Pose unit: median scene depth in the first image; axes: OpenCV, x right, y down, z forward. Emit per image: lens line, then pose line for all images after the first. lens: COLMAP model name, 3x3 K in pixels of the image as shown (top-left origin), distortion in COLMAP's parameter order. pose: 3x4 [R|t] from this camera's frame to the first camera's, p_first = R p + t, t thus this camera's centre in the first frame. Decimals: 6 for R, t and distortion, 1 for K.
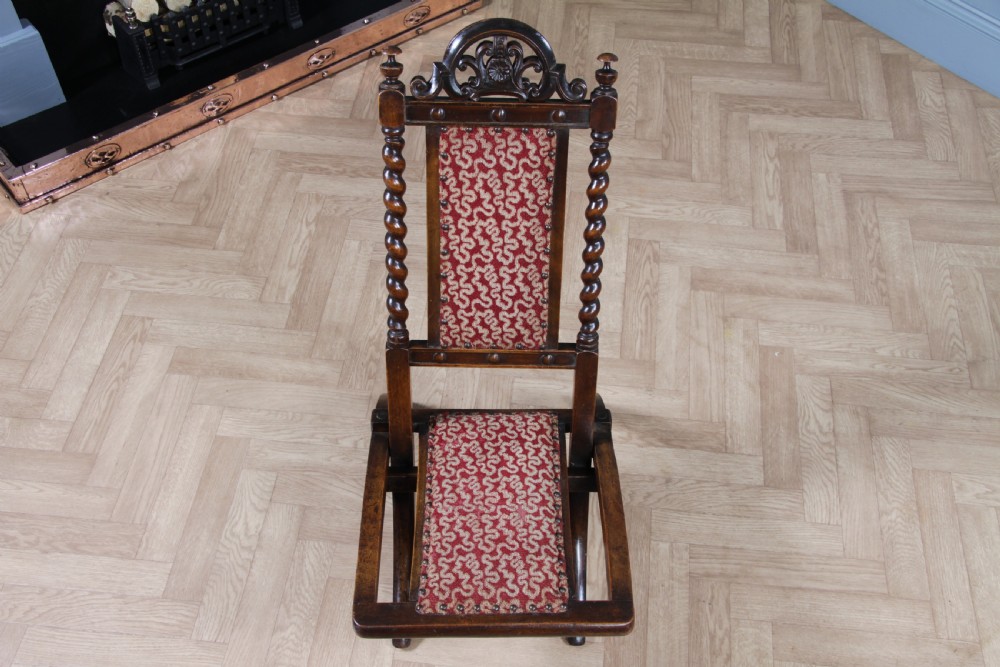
lens RADIAL K [[1204.4, 0, 500.4], [0, 1204.4, 340.3], [0, 0, 1]] dist [0.009174, 0.000000]
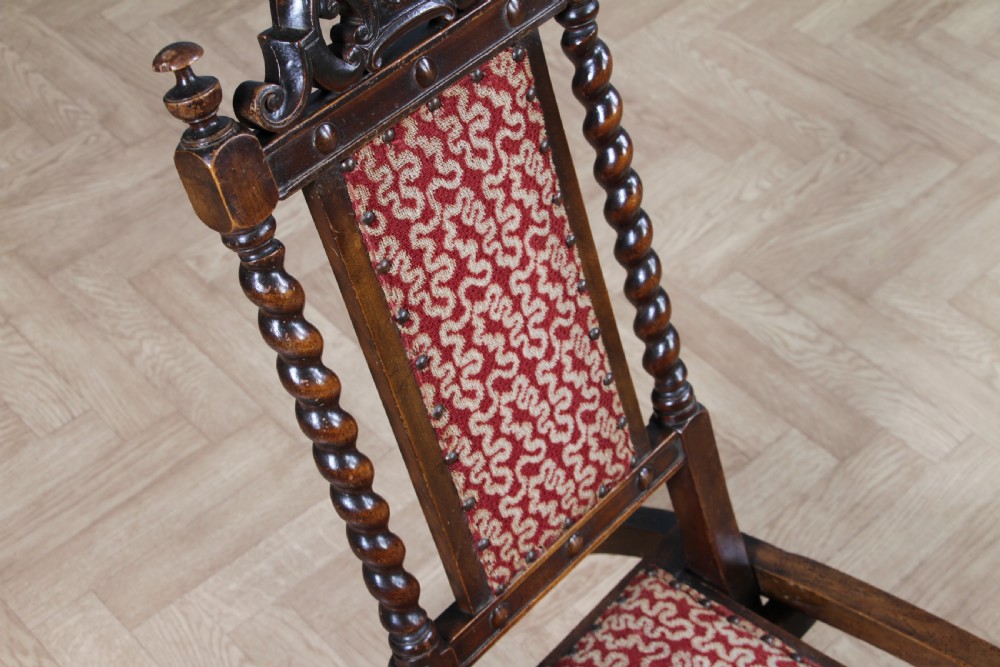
lens RADIAL K [[1624.8, 0, 502.3], [0, 1624.8, 337.3], [0, 0, 1]] dist [0.139827, 0.000000]
pose [[0.662384, -0.554665, 0.503582, -0.265646], [0.567942, 0.810145, 0.145286, -0.141399], [-0.488559, 0.189770, 0.851644, 0.393522]]
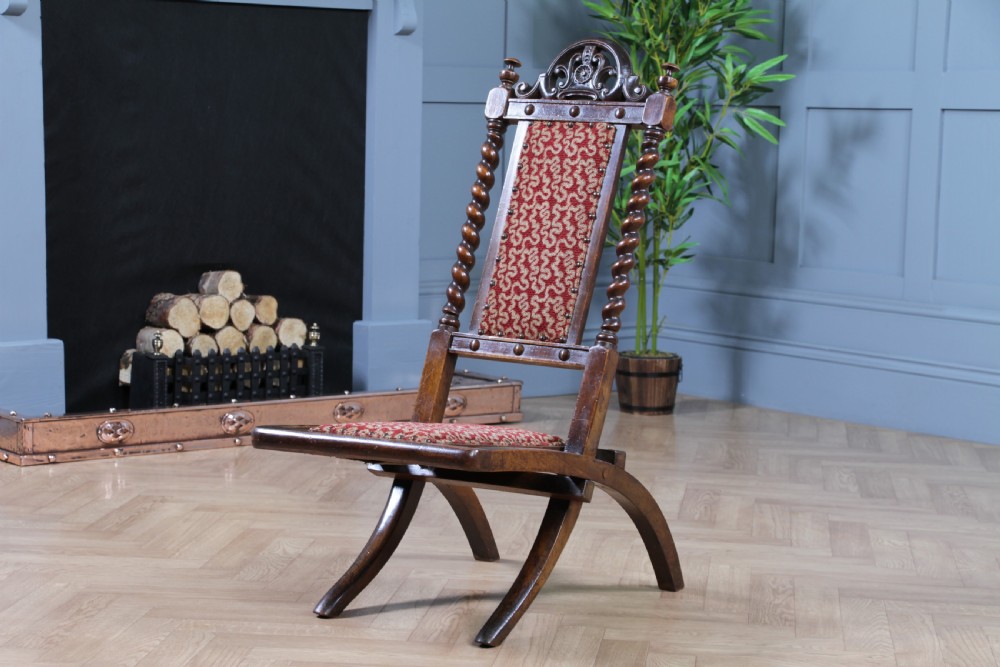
lens RADIAL K [[2389.9, 0, 494.4], [0, 2389.9, 341.4], [0, 0, 1]] dist [0.406538, 0.000000]
pose [[0.999703, 0.022842, -0.008516, -0.032991], [-0.022504, 0.730414, -0.682634, 1.315190], [-0.009373, 0.682623, 0.730711, -0.498904]]
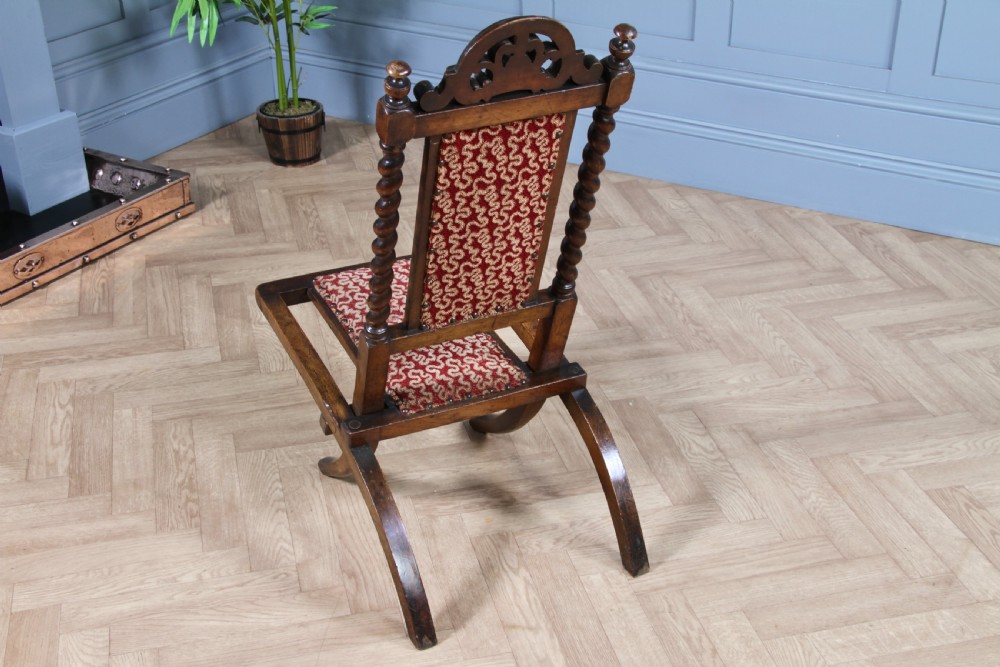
lens RADIAL K [[1366.3, 0, 508.5], [0, 1366.3, 339.3], [0, 0, 1]] dist [0.075884, 0.000000]
pose [[0.936466, -0.176132, 0.303328, -0.185556], [0.272467, 0.909882, -0.312852, 0.298685], [-0.220890, 0.375622, 0.900064, 0.067401]]
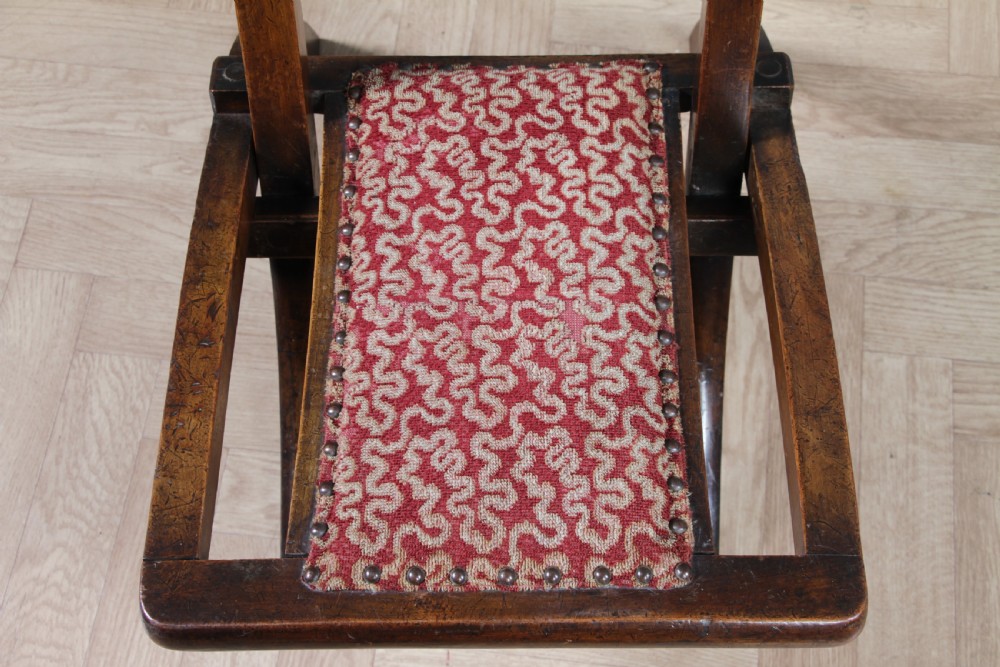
lens RADIAL K [[1624.8, 0, 507.2], [0, 1624.8, 356.3], [0, 0, 1]] dist [0.139827, 0.000000]
pose [[0.999730, -0.003548, -0.022972, 0.006825], [0.008903, 0.971362, 0.237436, 0.022705], [0.021472, -0.237577, 0.971131, 0.402234]]
